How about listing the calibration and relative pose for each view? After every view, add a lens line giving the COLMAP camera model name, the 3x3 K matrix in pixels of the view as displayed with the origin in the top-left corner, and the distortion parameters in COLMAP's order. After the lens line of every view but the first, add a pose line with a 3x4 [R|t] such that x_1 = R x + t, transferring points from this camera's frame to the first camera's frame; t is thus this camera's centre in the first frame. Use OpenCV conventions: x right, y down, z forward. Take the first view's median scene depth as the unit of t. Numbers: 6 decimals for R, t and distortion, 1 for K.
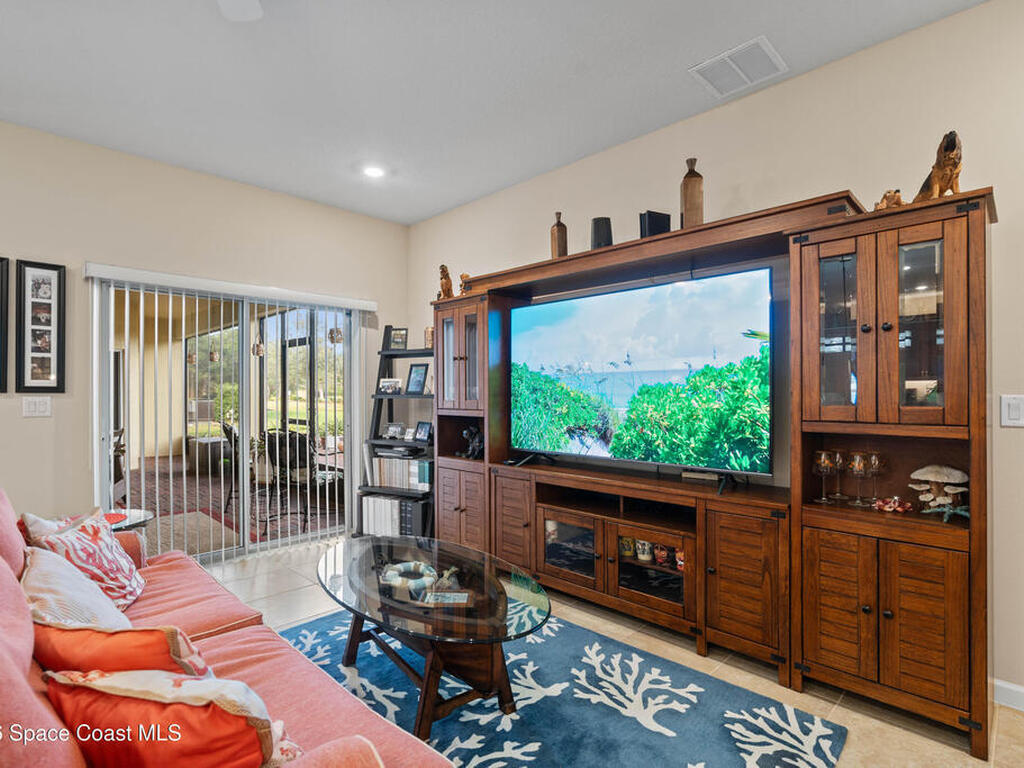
lens RADIAL K [[516.6, 0, 513.0], [0, 516.6, 386.0], [0, 0, 1]] dist [-0.006901, 0.004602]
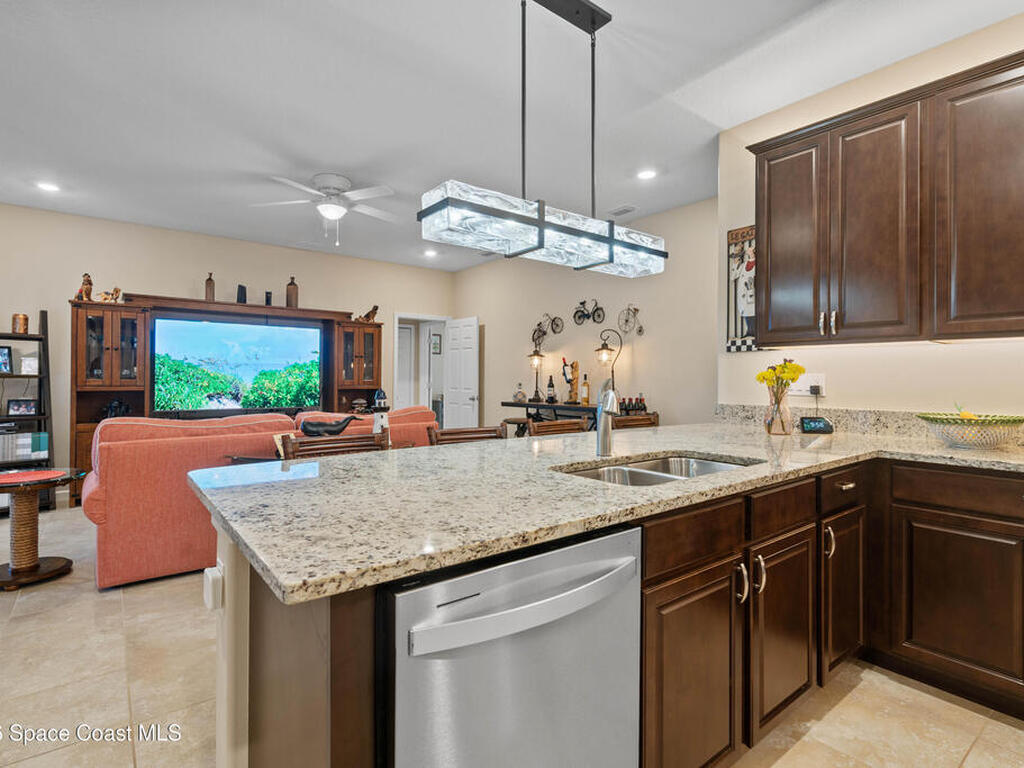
lens RADIAL K [[516.6, 0, 535.5], [0, 516.6, 376.9], [0, 0, 1]] dist [-0.006901, 0.004602]
pose [[0.089186, 0.007982, 0.995983, -1.589073], [-0.016210, 0.999847, -0.006562, 0.017692], [-0.995883, -0.015560, 0.089302, -0.242442]]
